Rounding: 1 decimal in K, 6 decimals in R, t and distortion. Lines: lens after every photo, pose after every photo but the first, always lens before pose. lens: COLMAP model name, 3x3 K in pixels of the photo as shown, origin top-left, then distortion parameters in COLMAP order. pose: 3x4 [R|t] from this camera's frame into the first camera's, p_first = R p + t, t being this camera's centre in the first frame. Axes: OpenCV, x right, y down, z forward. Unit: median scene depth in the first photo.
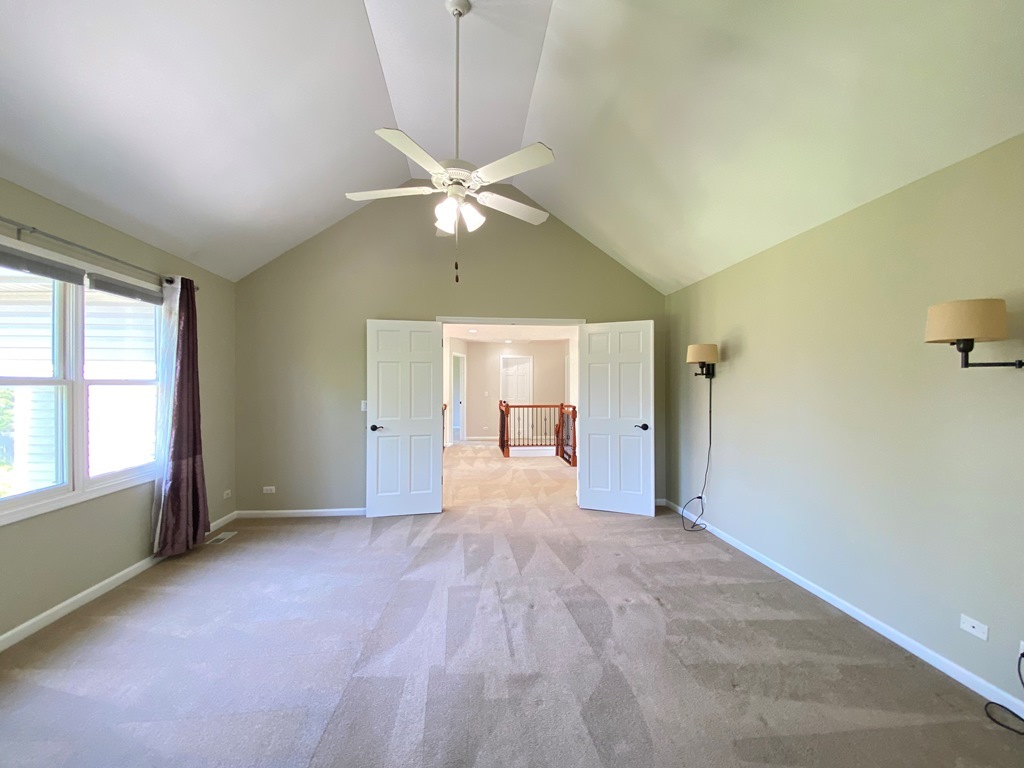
lens RADIAL K [[415.2, 0, 511.3], [0, 415.2, 383.5], [0, 0, 1]] dist [0.000472, -0.000006]
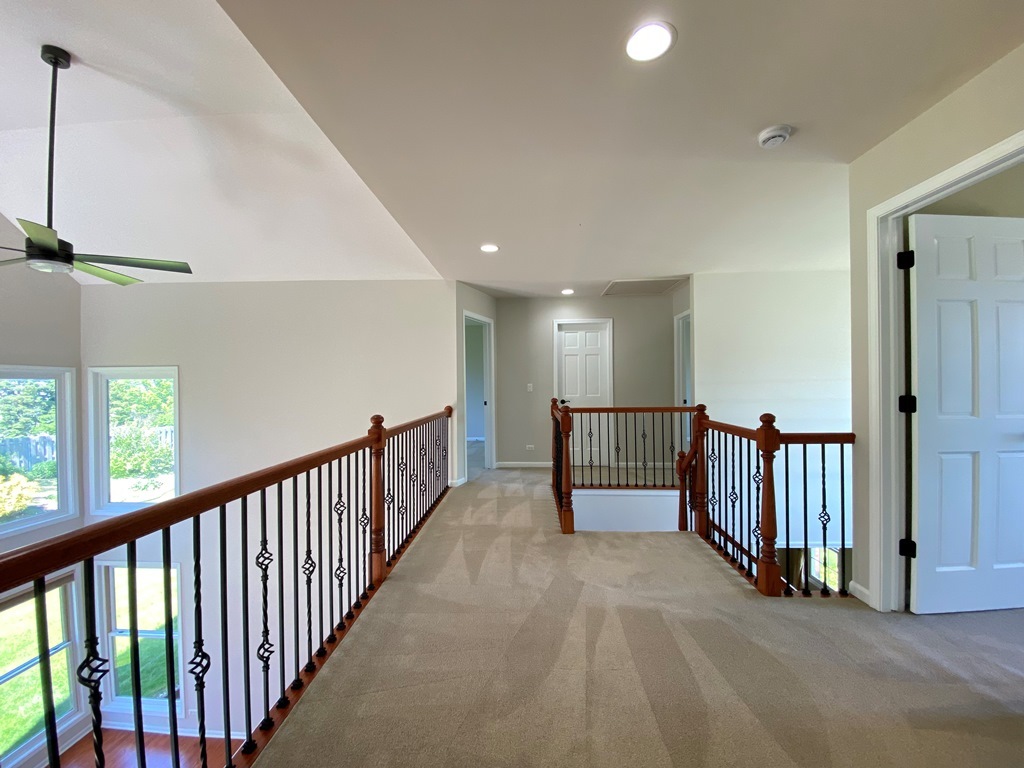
lens RADIAL K [[415.2, 0, 504.8], [0, 415.2, 384.9], [0, 0, 1]] dist [0.000472, -0.000006]
pose [[0.987378, -0.013109, -0.157839, -0.004215], [0.014602, 0.999859, 0.008303, 0.017966], [0.157707, -0.010502, 0.987430, 0.475934]]
